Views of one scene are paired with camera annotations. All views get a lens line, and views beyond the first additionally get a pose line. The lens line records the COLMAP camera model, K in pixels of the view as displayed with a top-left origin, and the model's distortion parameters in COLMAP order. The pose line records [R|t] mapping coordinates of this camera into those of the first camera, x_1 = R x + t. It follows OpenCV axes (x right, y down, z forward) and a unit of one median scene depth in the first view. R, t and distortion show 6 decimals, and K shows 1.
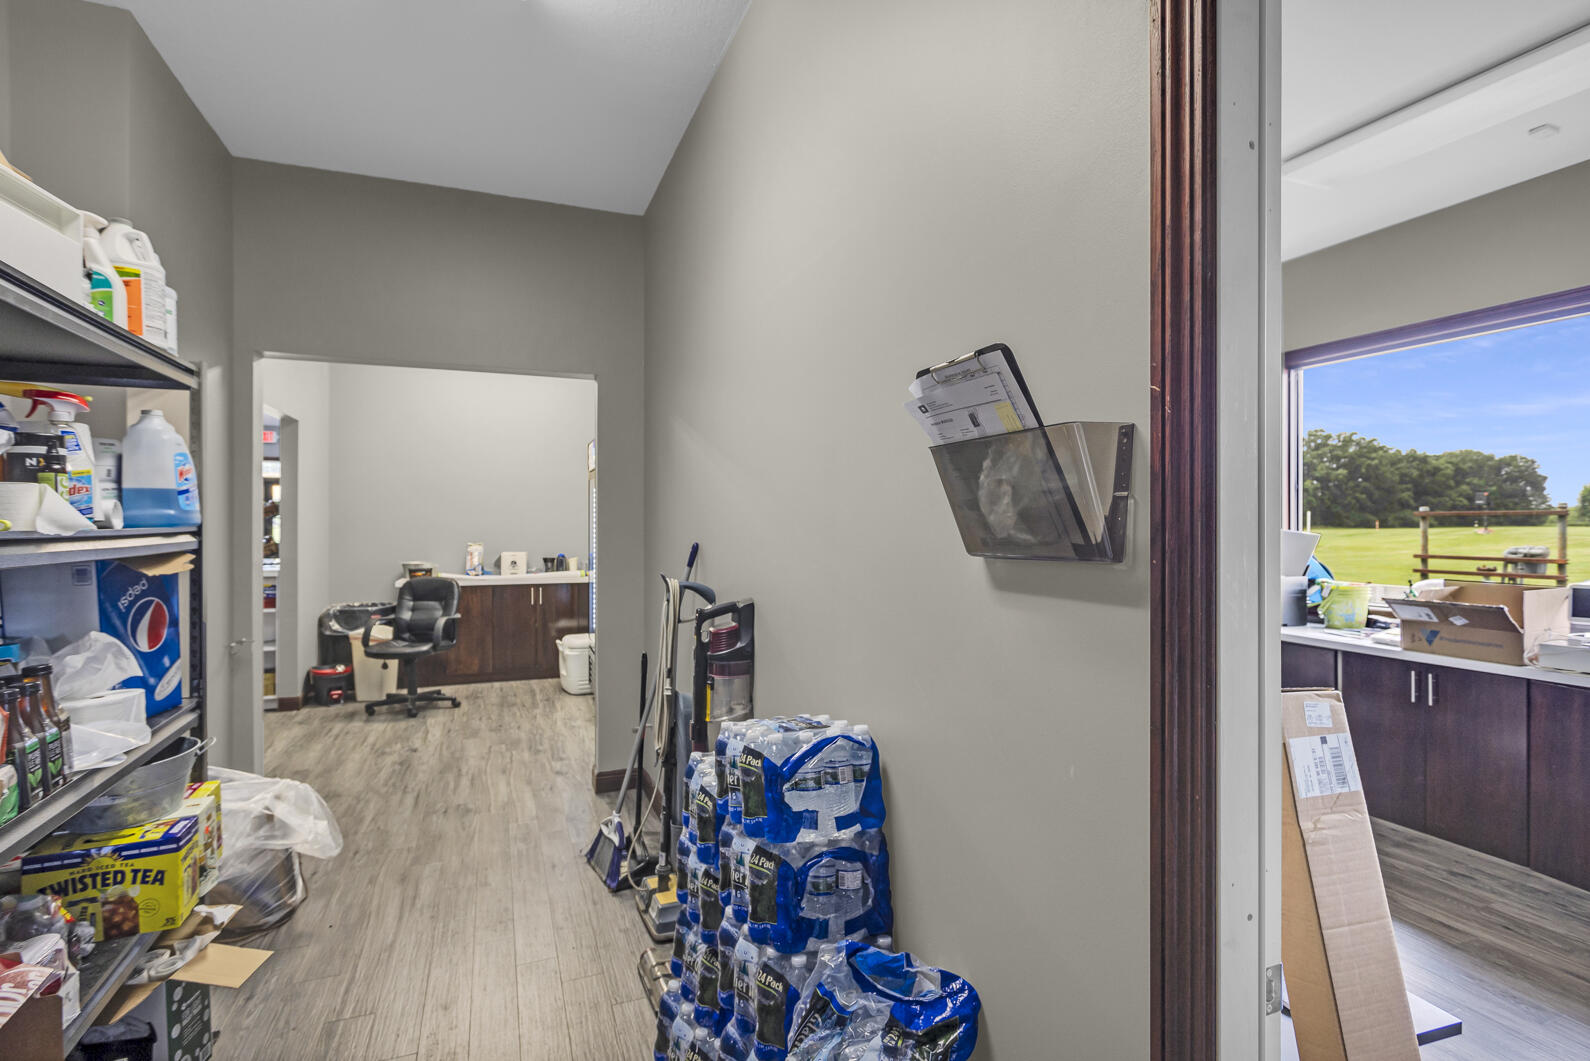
lens RADIAL K [[764.3, 0, 787.9], [0, 764.3, 525.4], [0, 0, 1]] dist [0.001000, -0.002205]
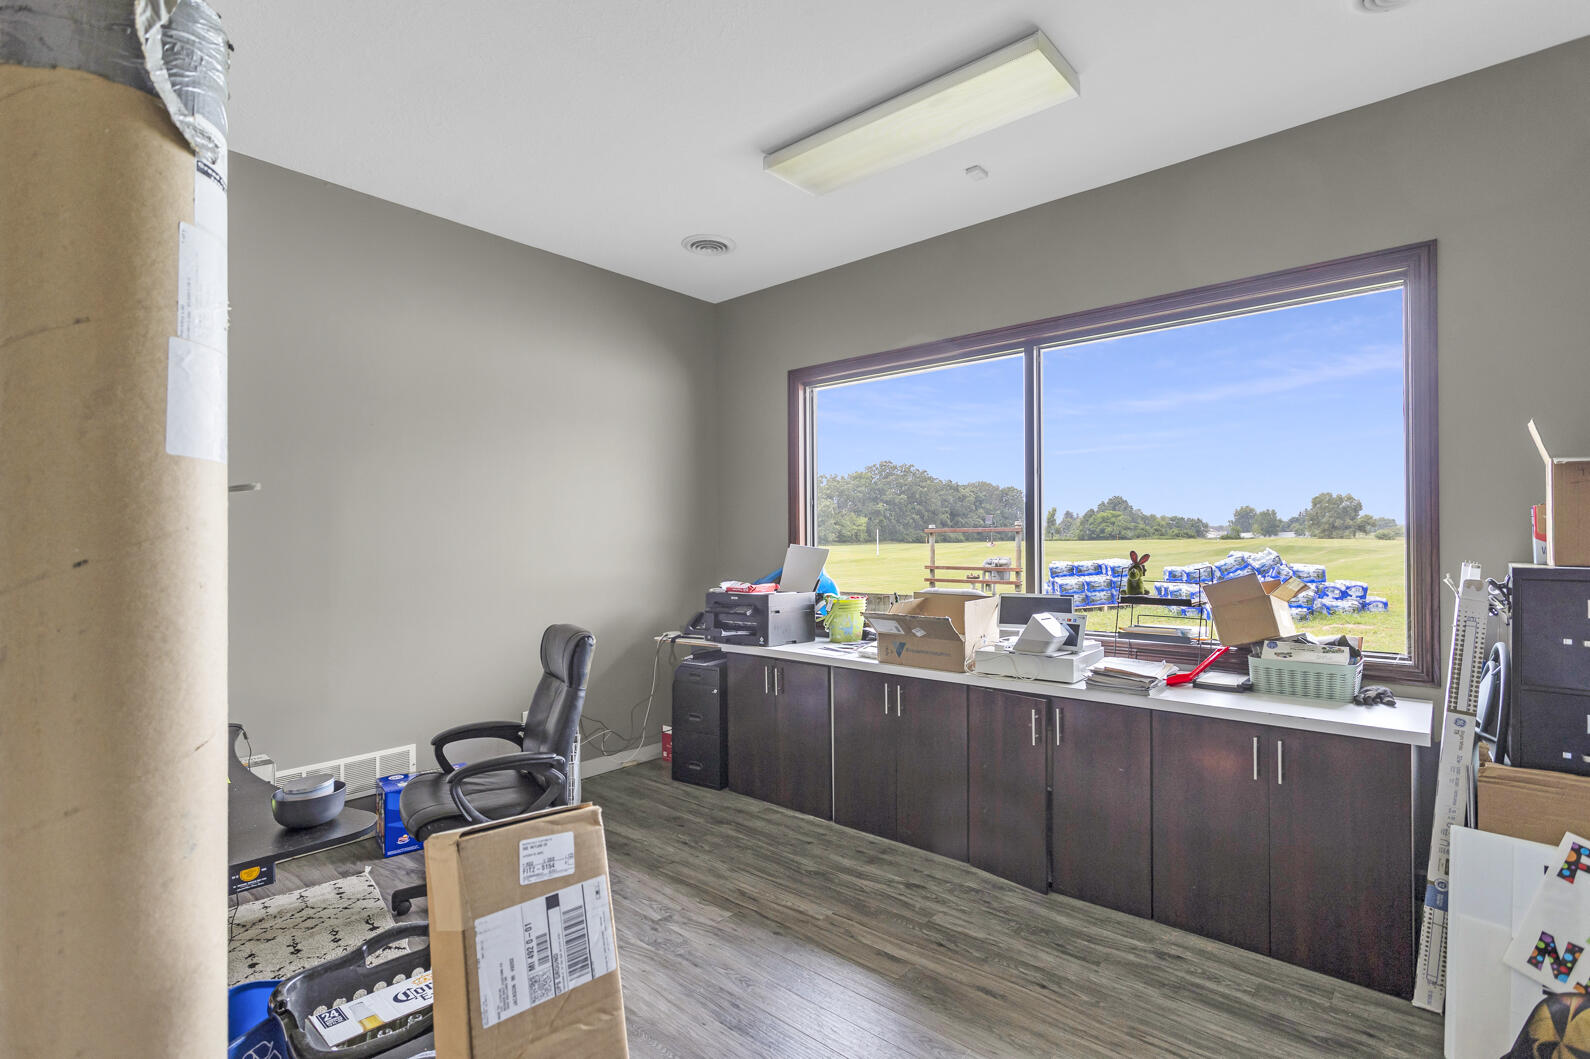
lens RADIAL K [[764.3, 0, 799.1], [0, 764.3, 535.2], [0, 0, 1]] dist [0.001000, -0.002205]
pose [[0.882853, 0.000098, 0.469650, 0.200016], [0.004067, 0.999961, -0.007855, 0.000515], [-0.469632, 0.008845, 0.882818, 0.129315]]
